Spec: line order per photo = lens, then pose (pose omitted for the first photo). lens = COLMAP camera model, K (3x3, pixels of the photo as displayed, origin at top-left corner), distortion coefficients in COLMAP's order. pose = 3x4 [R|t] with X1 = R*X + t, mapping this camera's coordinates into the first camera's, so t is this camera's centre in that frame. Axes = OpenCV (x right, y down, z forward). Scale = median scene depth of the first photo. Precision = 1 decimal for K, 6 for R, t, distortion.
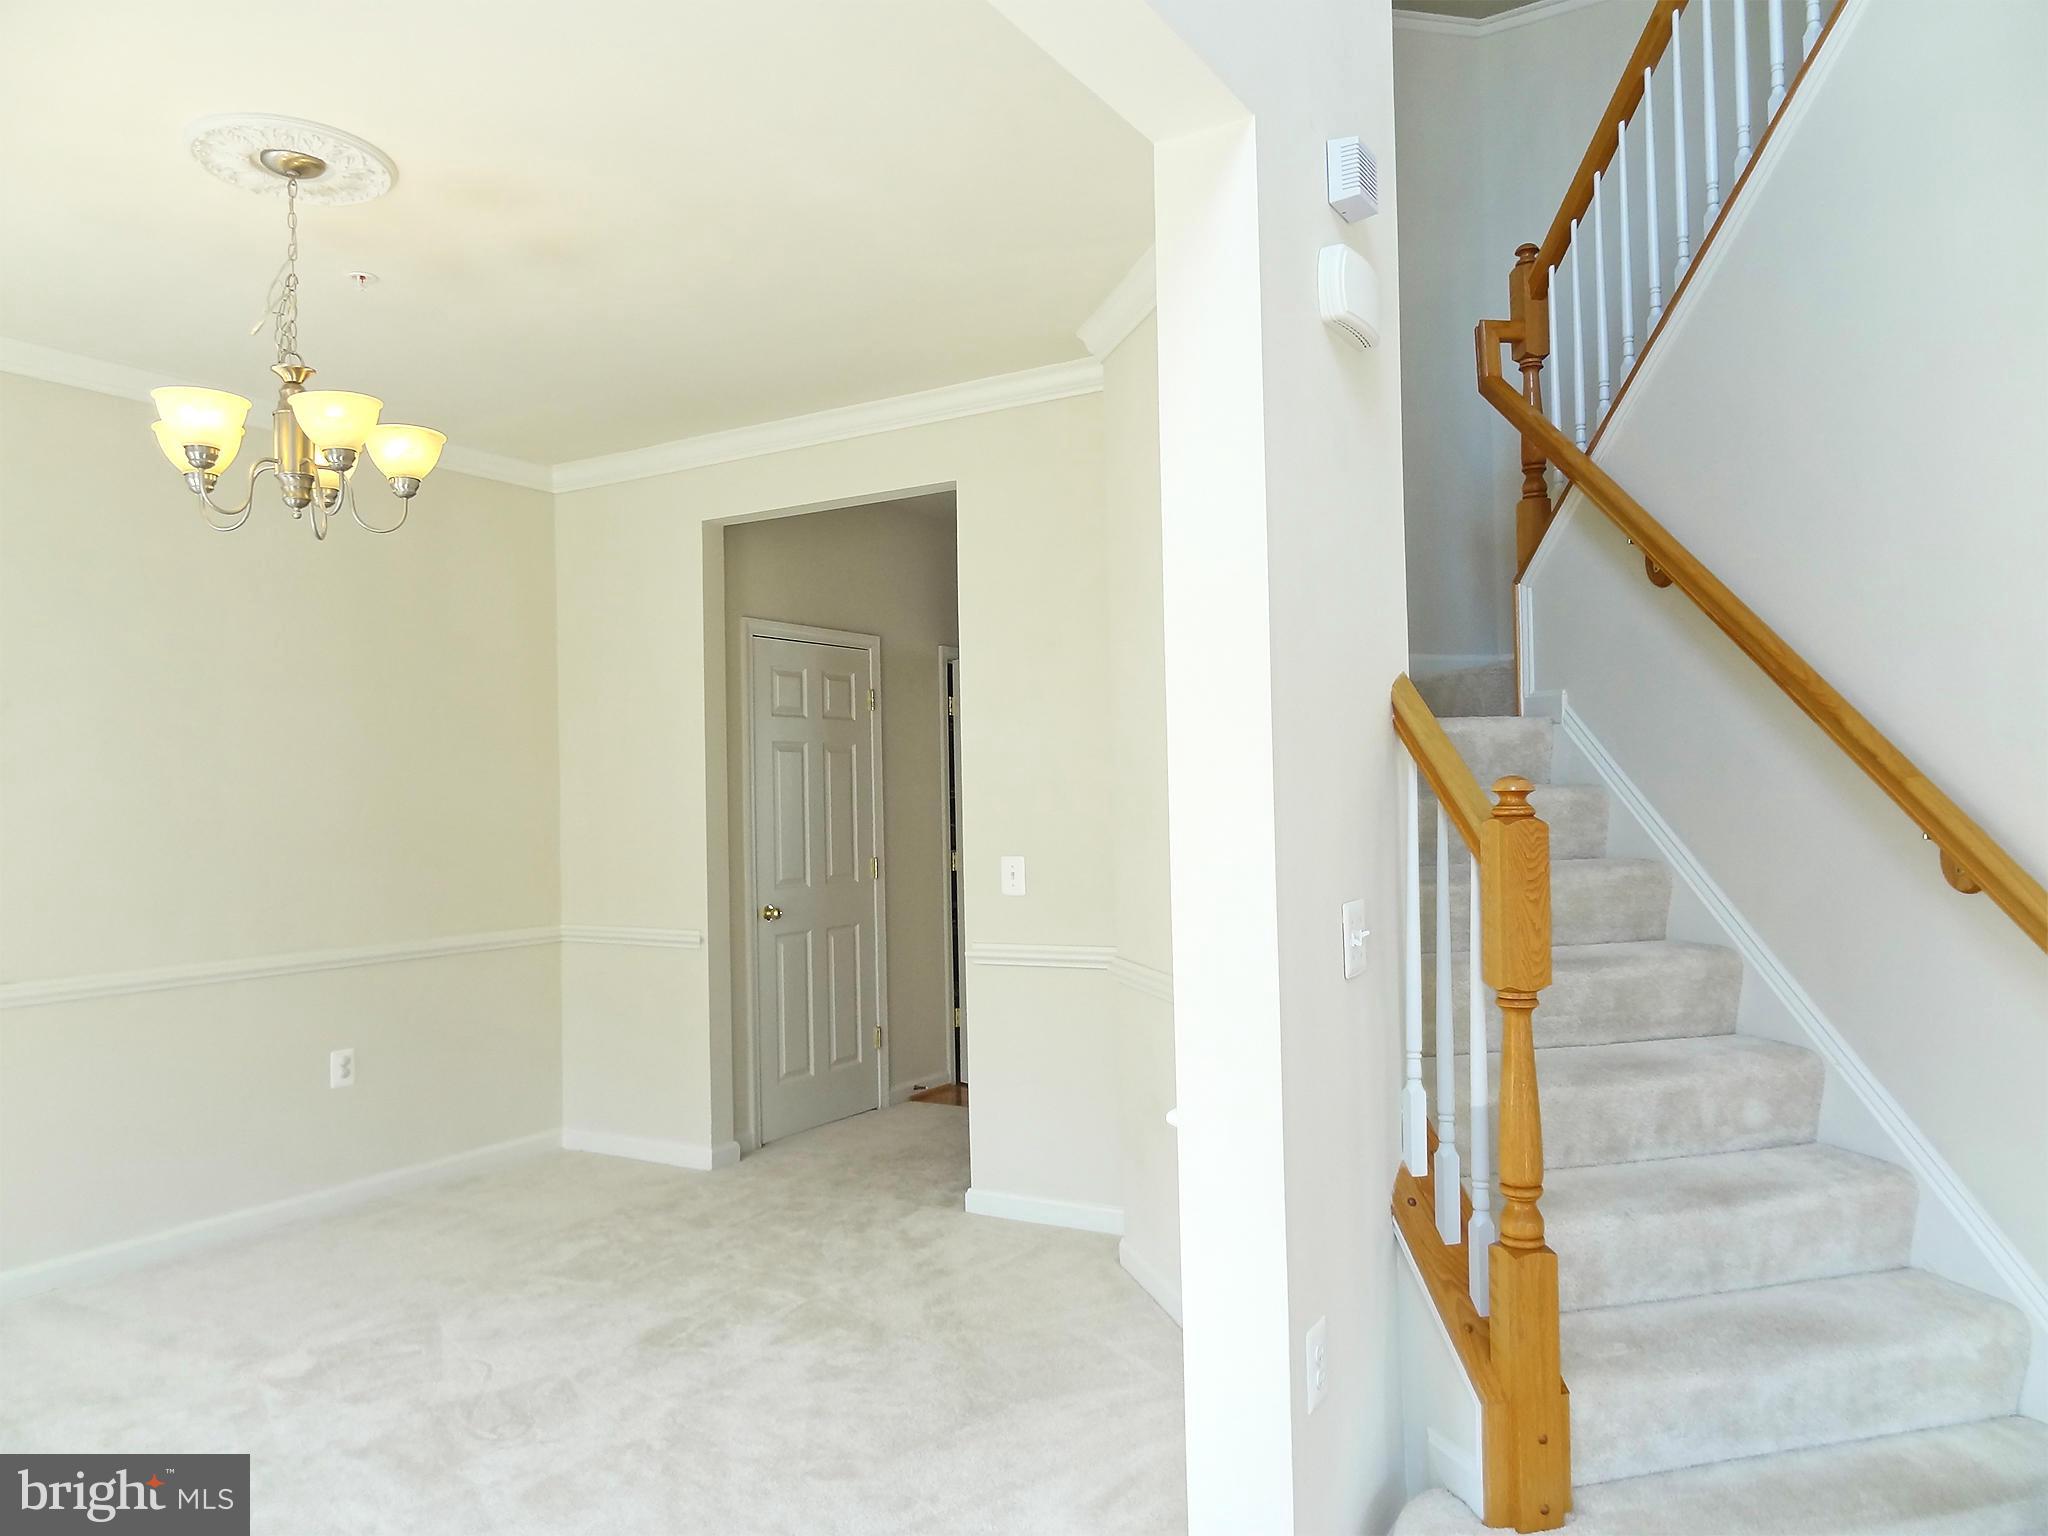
lens RADIAL K [[1623.7, 0, 1023.9], [0, 1623.7, 756.8], [0, 0, 1]] dist [-0.008499, 0.008166]
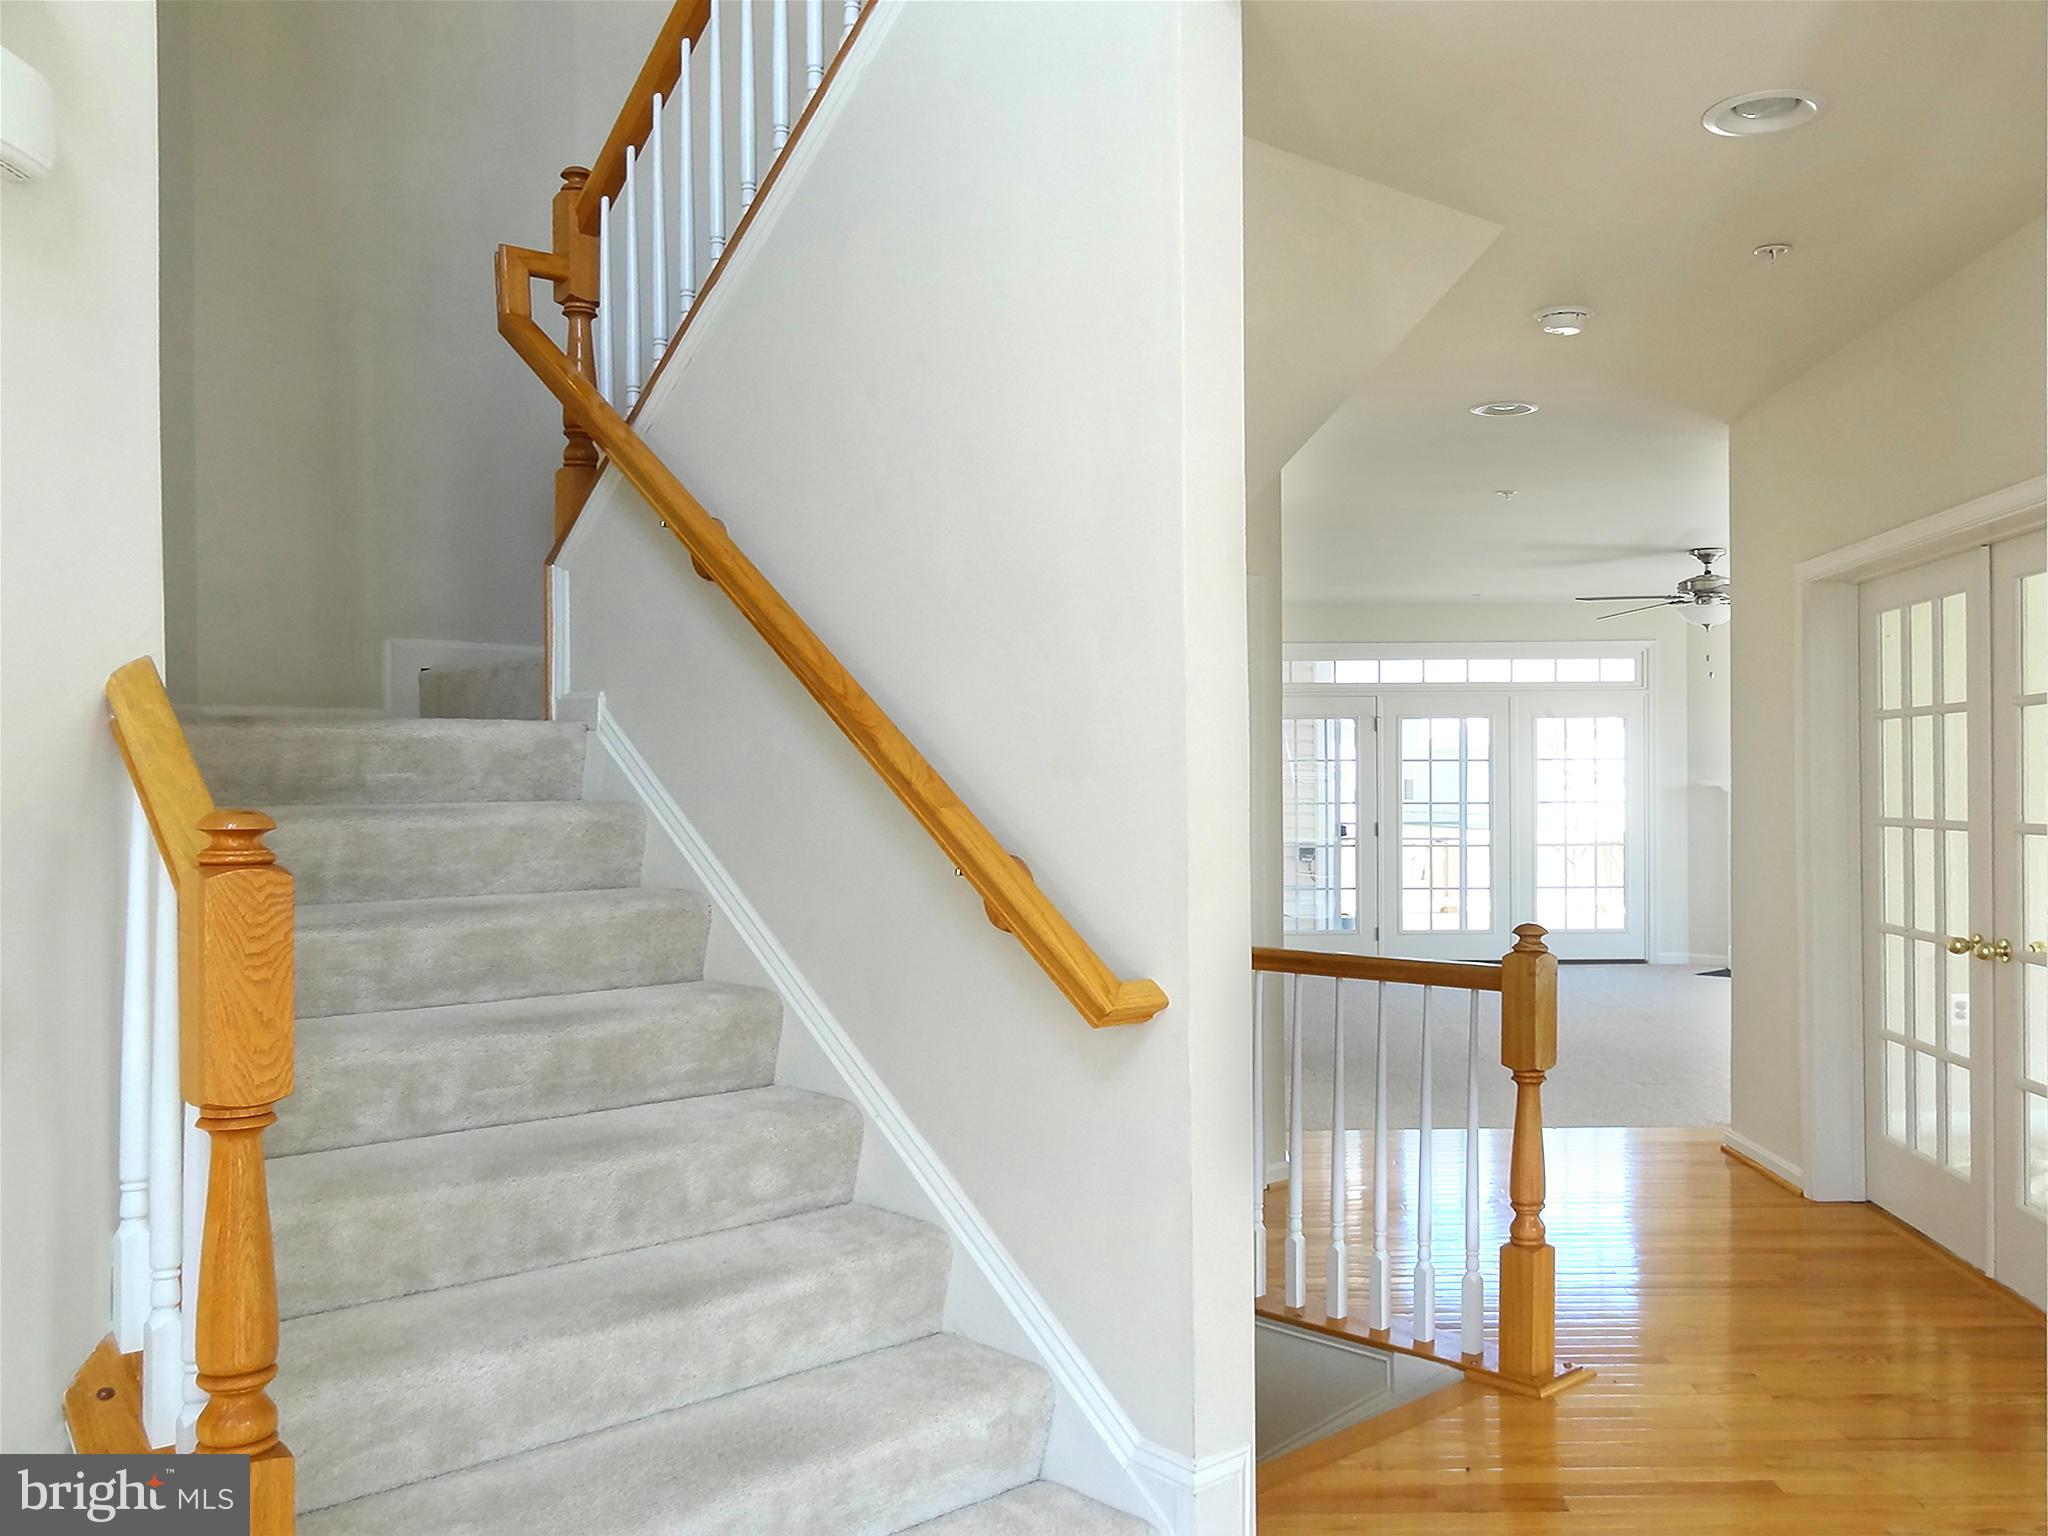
lens RADIAL K [[1443.1, 0, 1029.5], [0, 1443.1, 759.3], [0, 0, 1]] dist [-0.004095, 0.003677]
pose [[0.945894, 0.036376, 0.322429, 0.320424], [-0.041297, 0.999111, 0.008432, -0.022537], [-0.321836, -0.021291, 0.946556, 0.210506]]
